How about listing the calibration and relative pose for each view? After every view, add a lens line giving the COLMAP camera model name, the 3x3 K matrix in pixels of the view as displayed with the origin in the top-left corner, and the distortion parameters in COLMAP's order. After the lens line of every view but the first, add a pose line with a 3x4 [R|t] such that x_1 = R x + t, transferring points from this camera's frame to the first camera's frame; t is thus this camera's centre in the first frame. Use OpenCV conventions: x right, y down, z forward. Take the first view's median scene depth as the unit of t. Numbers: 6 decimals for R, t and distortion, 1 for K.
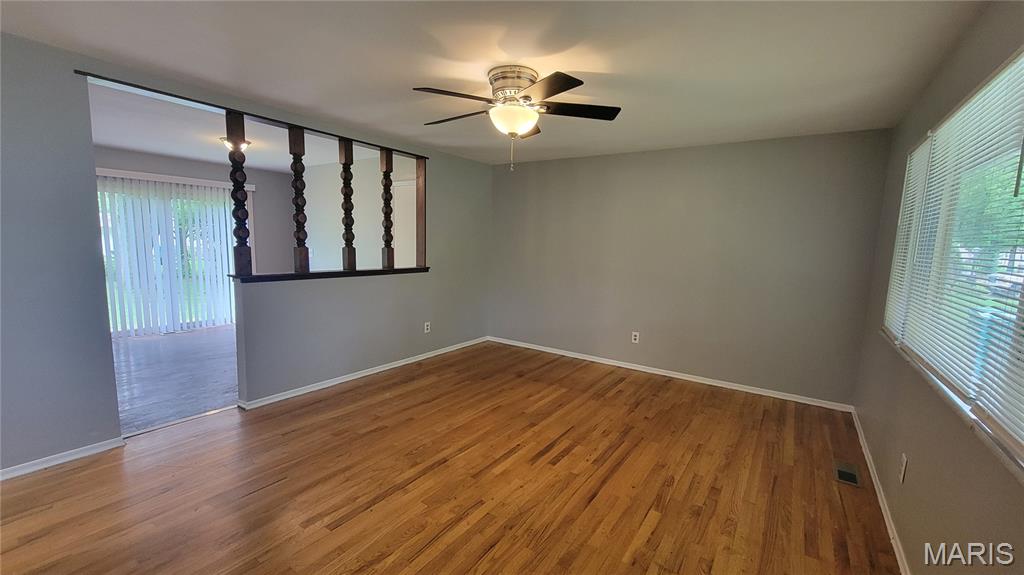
lens RADIAL K [[418.9, 0, 514.2], [0, 418.9, 296.2], [0, 0, 1]] dist [-0.000928, -0.000027]
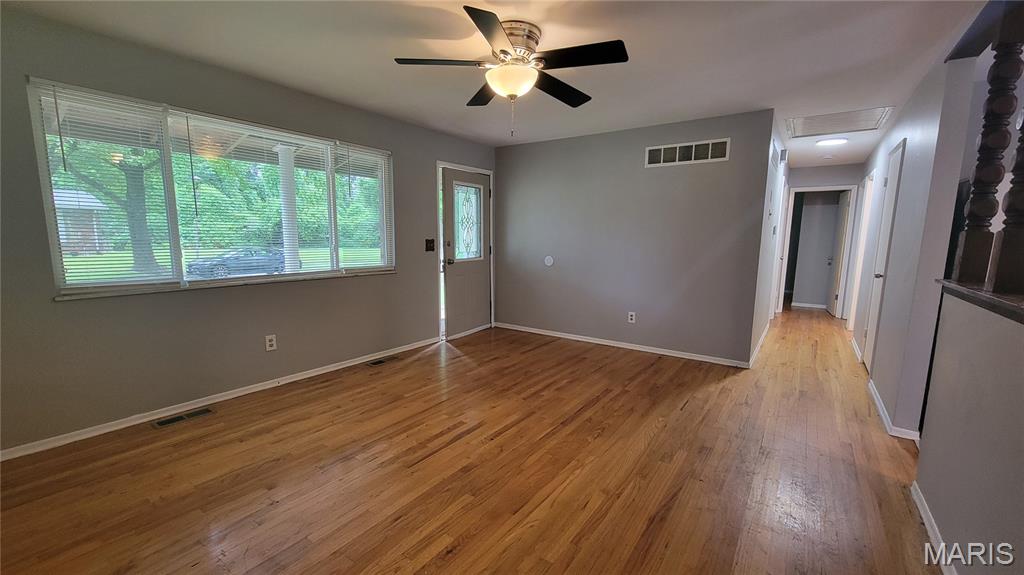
lens RADIAL K [[418.9, 0, 514.2], [0, 418.9, 296.2], [0, 0, 1]] dist [-0.000928, -0.000027]
pose [[-0.998863, -0.046833, 0.008942, -0.035819], [-0.042725, 0.962431, 0.268145, -0.202898], [-0.021164, 0.267458, -0.963337, 2.010178]]
